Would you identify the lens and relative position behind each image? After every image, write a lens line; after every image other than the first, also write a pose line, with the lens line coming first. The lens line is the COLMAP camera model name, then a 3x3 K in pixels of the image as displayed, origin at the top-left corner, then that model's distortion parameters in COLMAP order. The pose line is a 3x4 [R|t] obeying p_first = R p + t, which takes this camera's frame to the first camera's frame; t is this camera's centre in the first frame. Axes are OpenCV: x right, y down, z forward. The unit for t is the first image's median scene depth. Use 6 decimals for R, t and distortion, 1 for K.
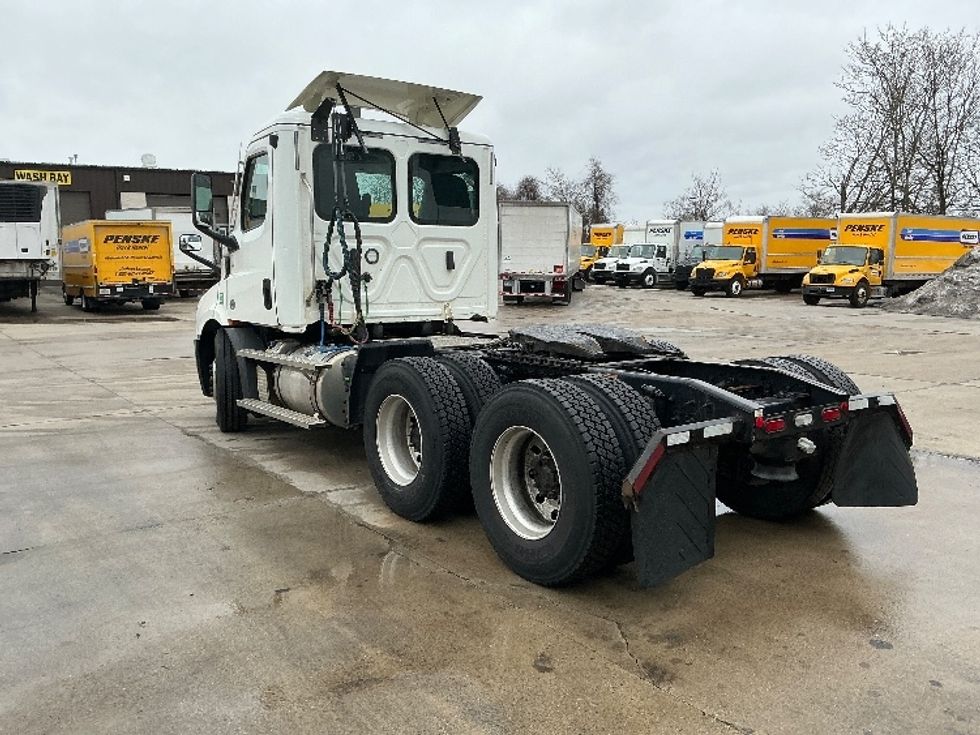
lens RADIAL K [[818.6, 0, 486.7], [0, 818.6, 364.7], [0, 0, 1]] dist [0.081771, -0.149578]
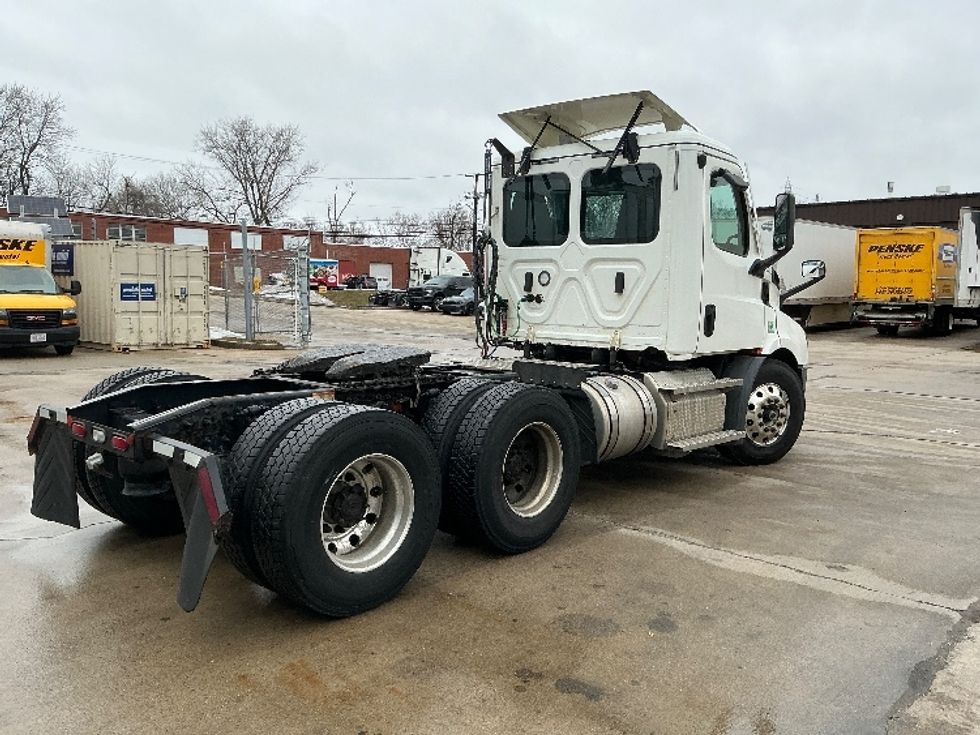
lens RADIAL K [[818.6, 0, 492.8], [0, 818.6, 361.5], [0, 0, 1]] dist [0.081771, -0.149578]
pose [[0.183047, 0.095584, -0.978446, 0.863952], [-0.131807, 0.988663, 0.071924, -0.094698], [0.974228, 0.115800, 0.193570, 0.750333]]
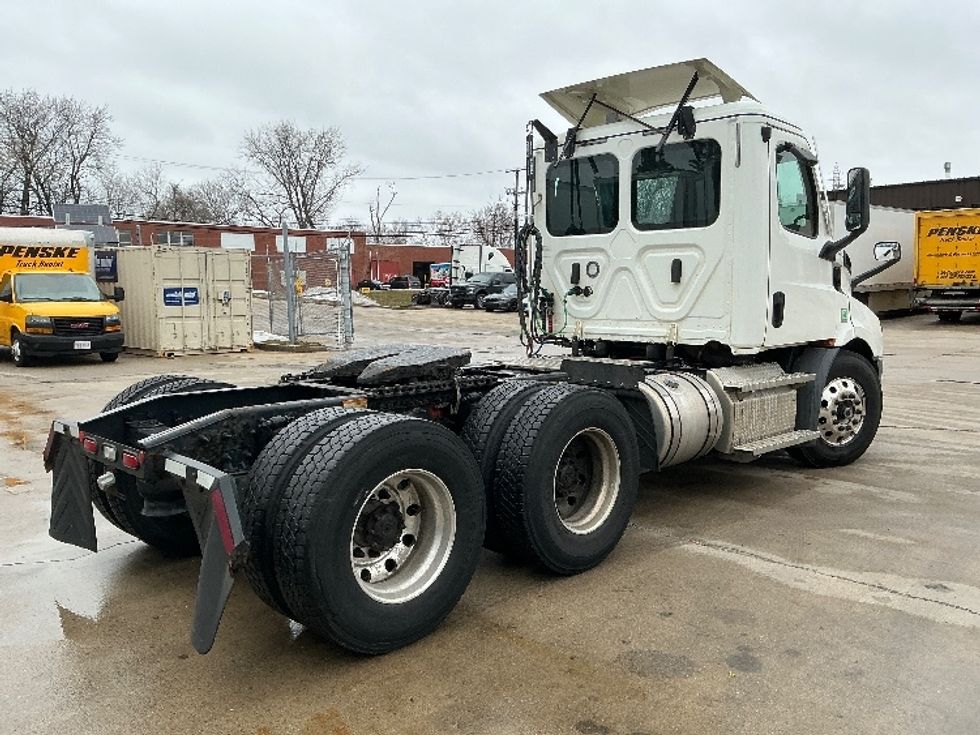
lens RADIAL K [[818.6, 0, 490.2], [0, 818.6, 366.3], [0, 0, 1]] dist [0.081771, -0.149578]
pose [[0.128746, 0.101728, -0.986446, 0.796543], [-0.105612, 0.990474, 0.088359, -0.092318], [0.986038, 0.092805, 0.138264, 0.761144]]
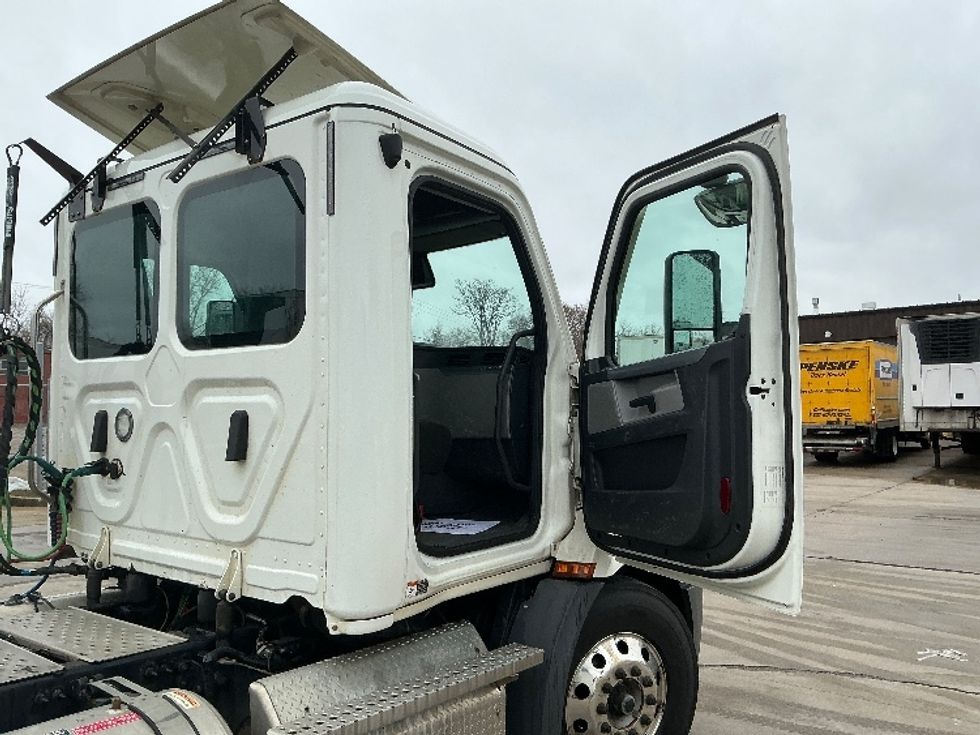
lens RADIAL K [[847.4, 0, 486.2], [0, 847.4, 359.5], [0, 0, 1]] dist [0.041019, 0.011664]
pose [[0.252124, -0.054716, -0.966147, 0.391620], [-0.114353, 0.989720, -0.085893, -0.151248], [0.960915, 0.132138, 0.243275, 1.076044]]
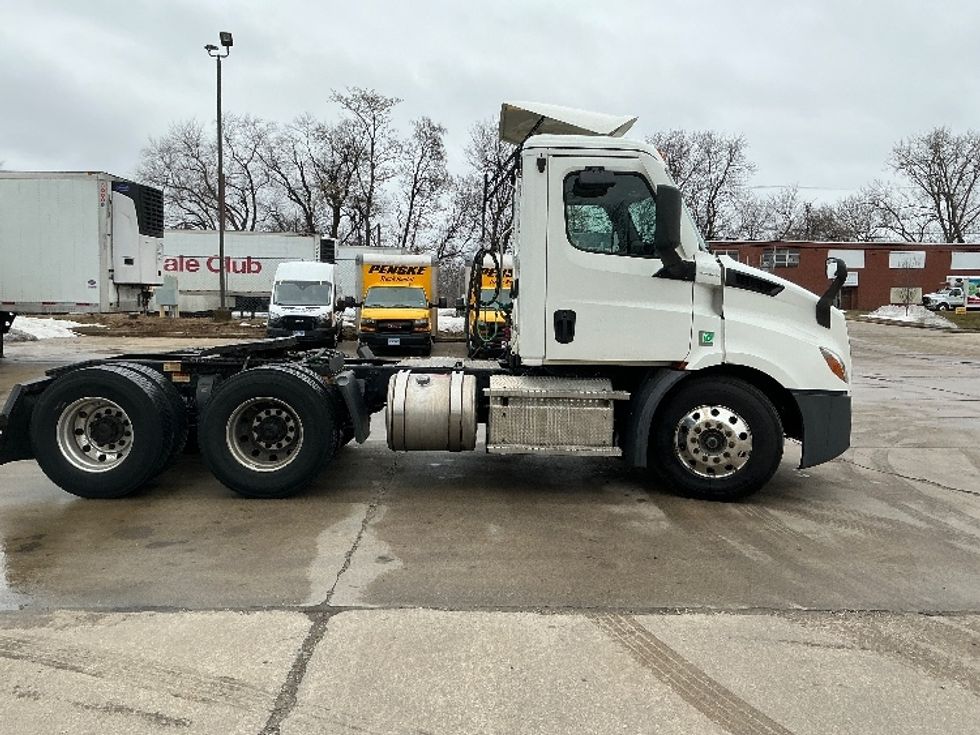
lens RADIAL K [[818.6, 0, 500.5], [0, 818.6, 360.2], [0, 0, 1]] dist [0.081771, -0.149578]
pose [[-0.587232, 0.054502, -0.807581, 0.756623], [-0.109515, 0.983206, 0.145988, -0.192288], [0.801975, 0.174172, -0.571402, 1.627762]]
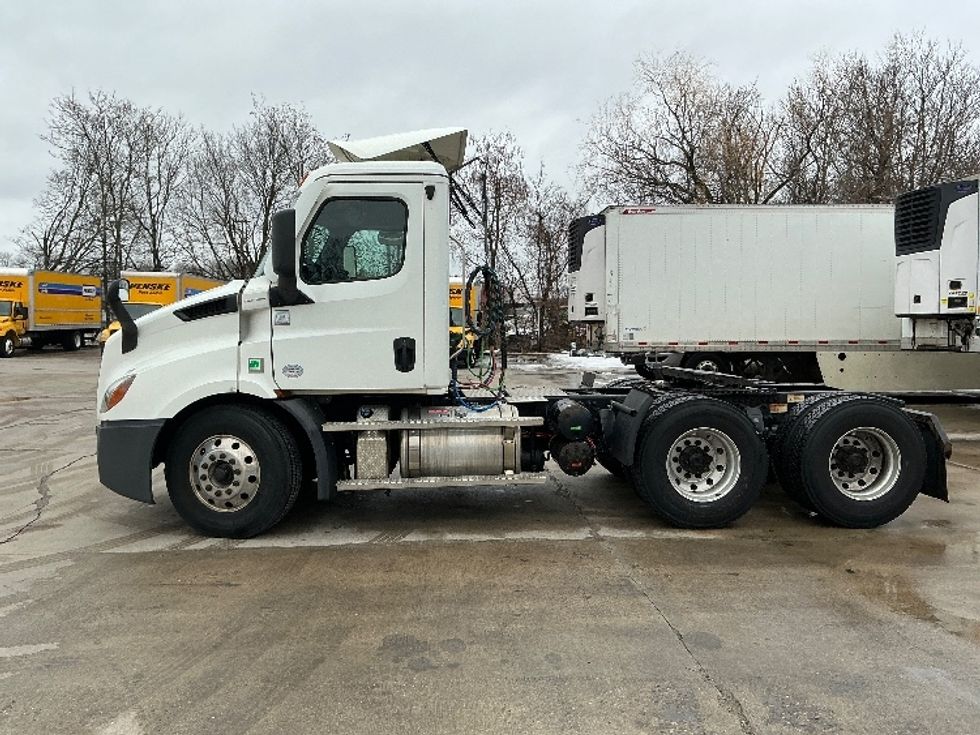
lens RADIAL K [[818.6, 0, 493.2], [0, 818.6, 364.6], [0, 0, 1]] dist [0.081771, -0.149578]
pose [[0.538900, -0.043992, 0.841220, -0.950900], [0.101034, 0.994802, -0.012700, -0.052575], [-0.836289, 0.091836, 0.540544, 0.431683]]
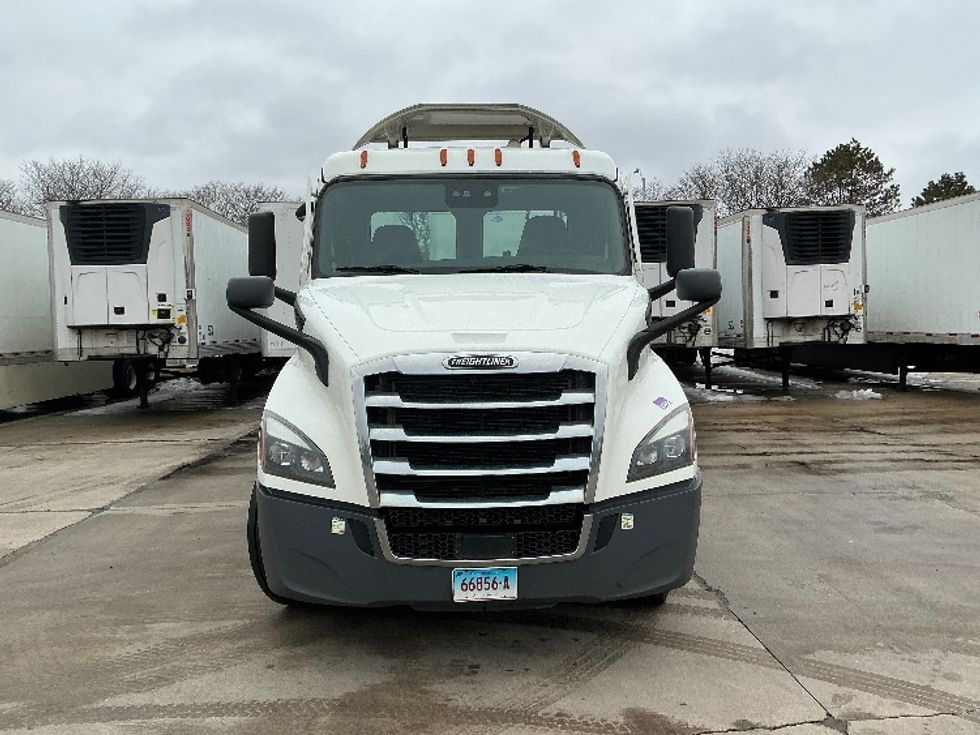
lens RADIAL K [[818.6, 0, 490.5], [0, 818.6, 362.4], [0, 0, 1]] dist [0.081771, -0.149578]
pose [[-0.824806, -0.015753, 0.565196, -0.649930], [0.079200, 0.986538, 0.143076, -0.219482], [-0.559841, 0.162773, -0.812455, 1.779165]]
